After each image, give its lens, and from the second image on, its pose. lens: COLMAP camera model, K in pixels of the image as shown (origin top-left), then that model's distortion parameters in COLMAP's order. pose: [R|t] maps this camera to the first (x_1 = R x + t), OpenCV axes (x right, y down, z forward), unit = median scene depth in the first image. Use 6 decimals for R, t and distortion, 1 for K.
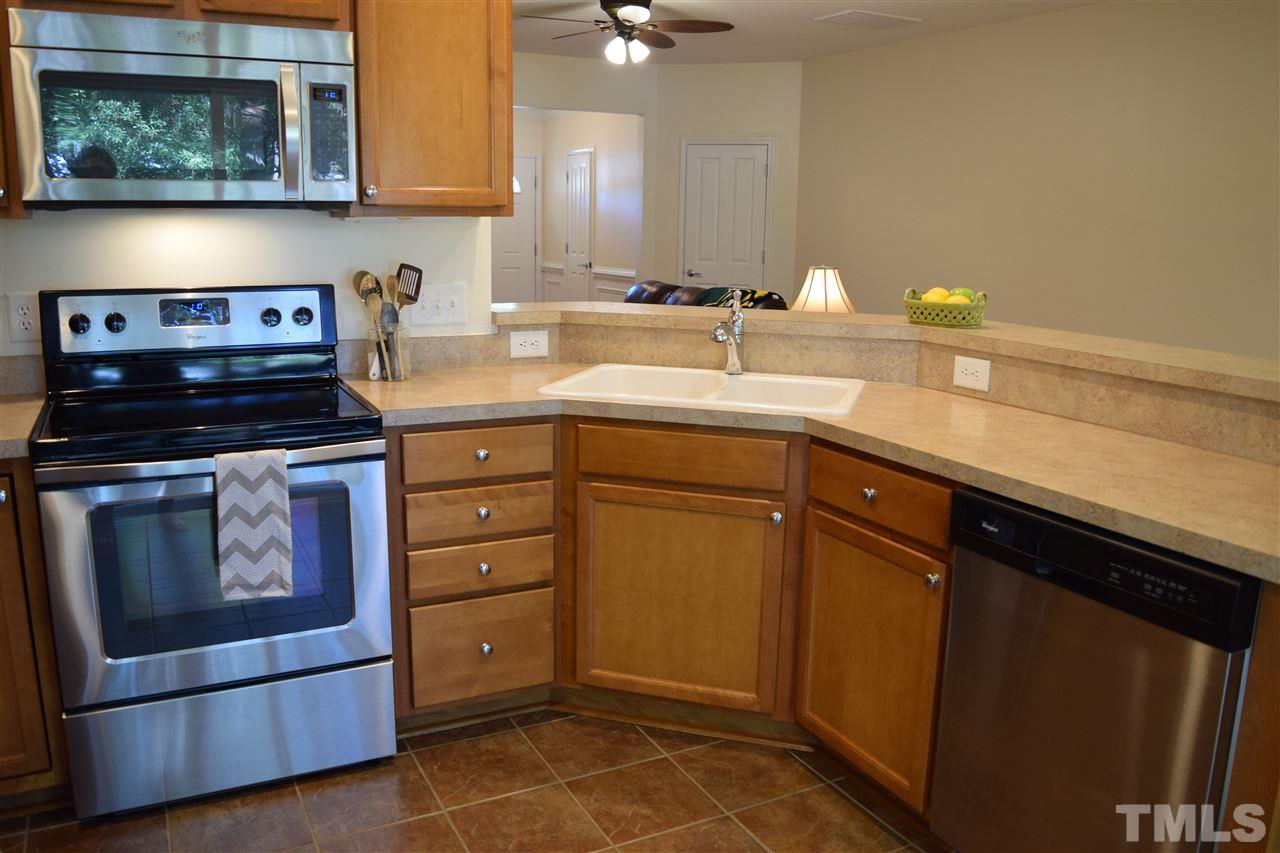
lens RADIAL K [[1002.5, 0, 640.0], [0, 1002.5, 426.5], [0, 0, 1]] dist [-0.108681, 0.053552]
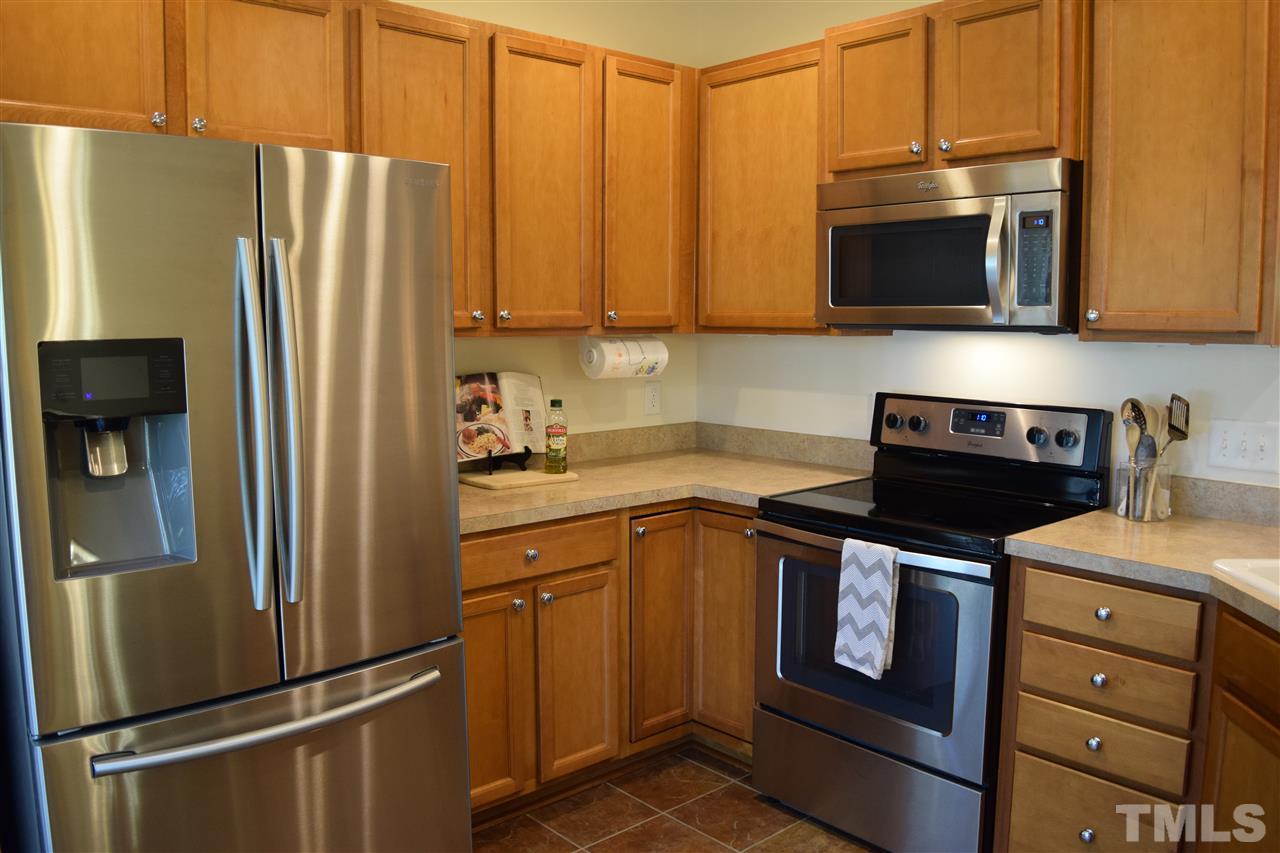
lens RADIAL K [[1002.5, 0, 640.0], [0, 1002.5, 426.5], [0, 0, 1]] dist [-0.108681, 0.053552]
pose [[0.252626, 0.093674, -0.963019, 0.558678], [-0.194509, 0.979900, 0.044291, -0.092841], [0.947811, 0.176127, 0.265769, 0.364710]]
